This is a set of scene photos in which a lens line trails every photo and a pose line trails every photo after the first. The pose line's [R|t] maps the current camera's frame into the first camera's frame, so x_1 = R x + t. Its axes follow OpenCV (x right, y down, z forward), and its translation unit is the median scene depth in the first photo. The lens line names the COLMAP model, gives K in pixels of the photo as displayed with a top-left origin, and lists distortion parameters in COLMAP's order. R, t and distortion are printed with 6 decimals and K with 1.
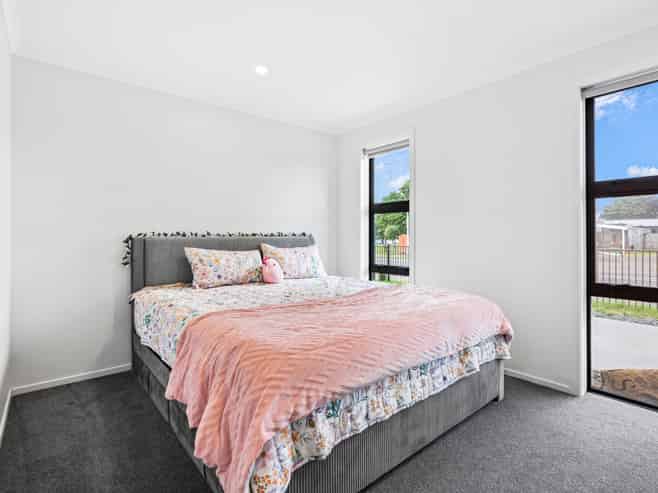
lens RADIAL K [[313.0, 0, 329.0], [0, 313.0, 246.5], [0, 0, 1]] dist [-0.000696, -0.000159]
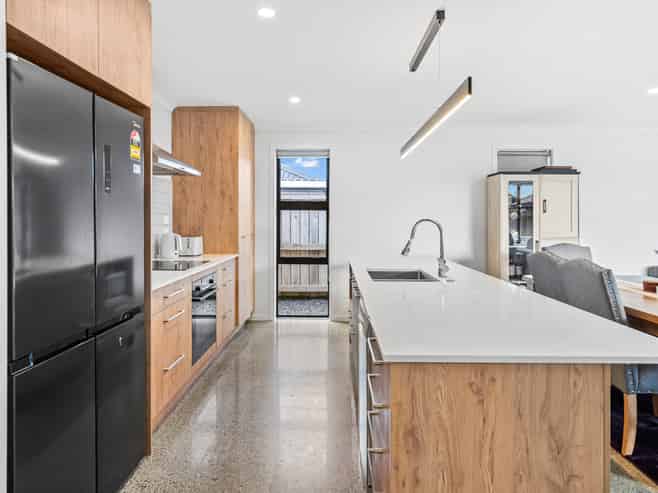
lens RADIAL K [[362.7, 0, 329.0], [0, 362.7, 246.5], [0, 0, 1]] dist [0.022268, 0.000092]
pose [[0.672993, -0.005886, 0.739625, -0.563592], [-0.006638, 0.999880, 0.013997, 0.006960], [-0.739619, -0.014329, 0.672873, -0.681212]]
